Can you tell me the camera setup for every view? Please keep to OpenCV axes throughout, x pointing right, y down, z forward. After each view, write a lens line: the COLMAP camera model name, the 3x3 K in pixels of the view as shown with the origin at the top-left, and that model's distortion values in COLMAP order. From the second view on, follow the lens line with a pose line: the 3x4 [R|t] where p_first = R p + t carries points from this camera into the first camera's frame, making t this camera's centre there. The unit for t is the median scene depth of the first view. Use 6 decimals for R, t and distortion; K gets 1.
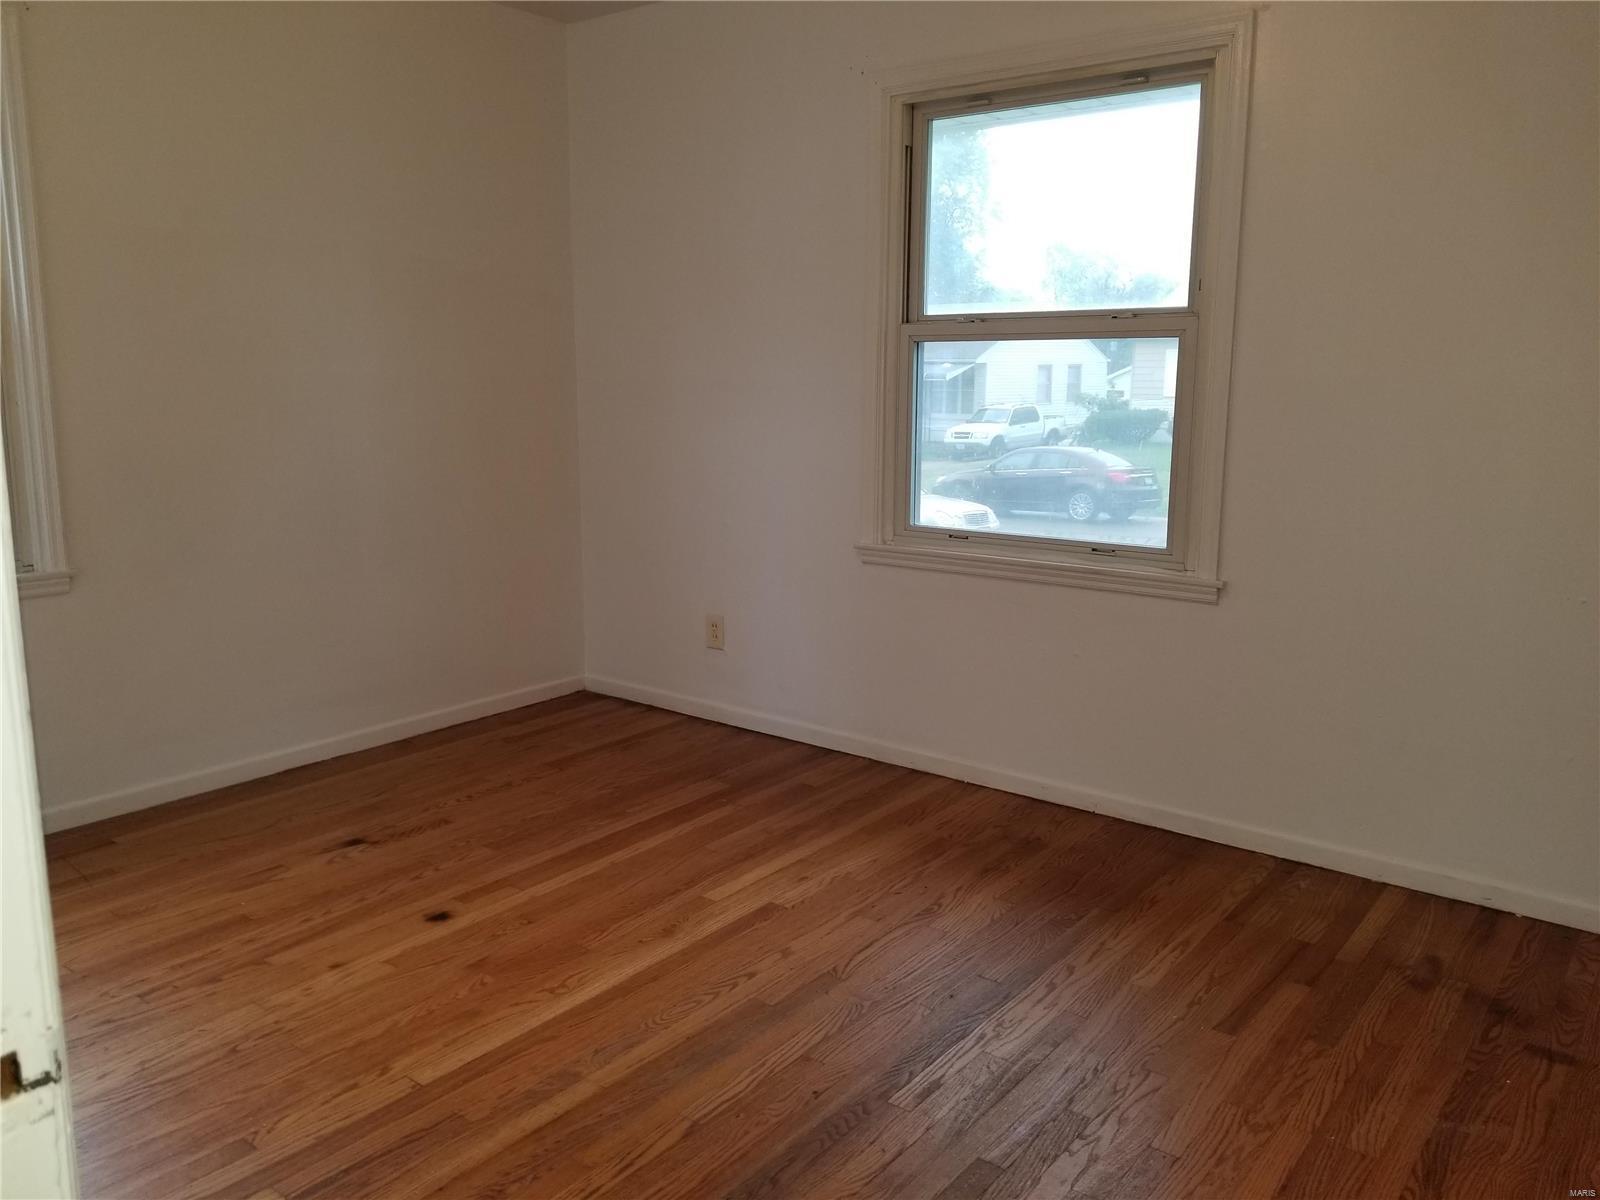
lens RADIAL K [[1249.9, 0, 784.8], [0, 1249.9, 575.5], [0, 0, 1]] dist [0.066364, -0.105762]
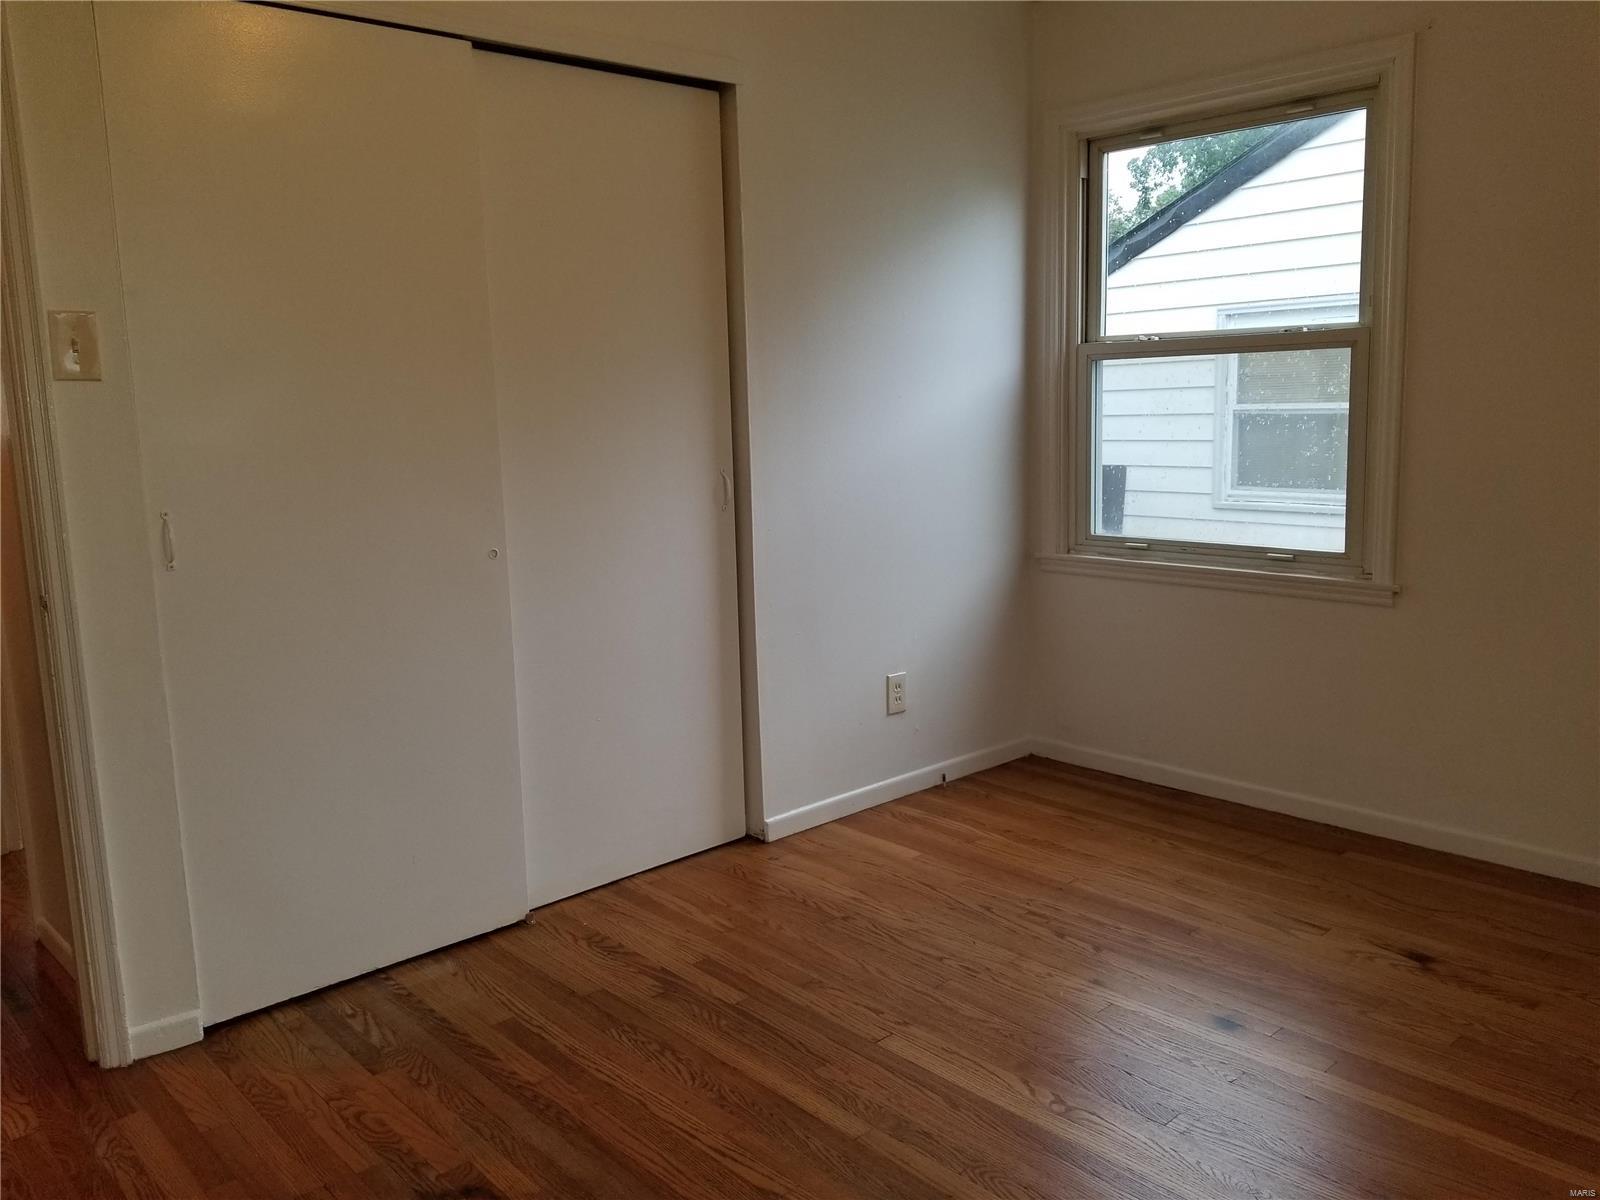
lens RADIAL K [[1249.9, 0, 784.8], [0, 1249.9, 575.5], [0, 0, 1]] dist [0.066364, -0.105762]
pose [[-0.165810, 0.146710, -0.975184, 0.520396], [-0.132485, 0.976594, 0.169448, -0.124093], [0.977218, 0.157293, -0.142492, 0.698658]]
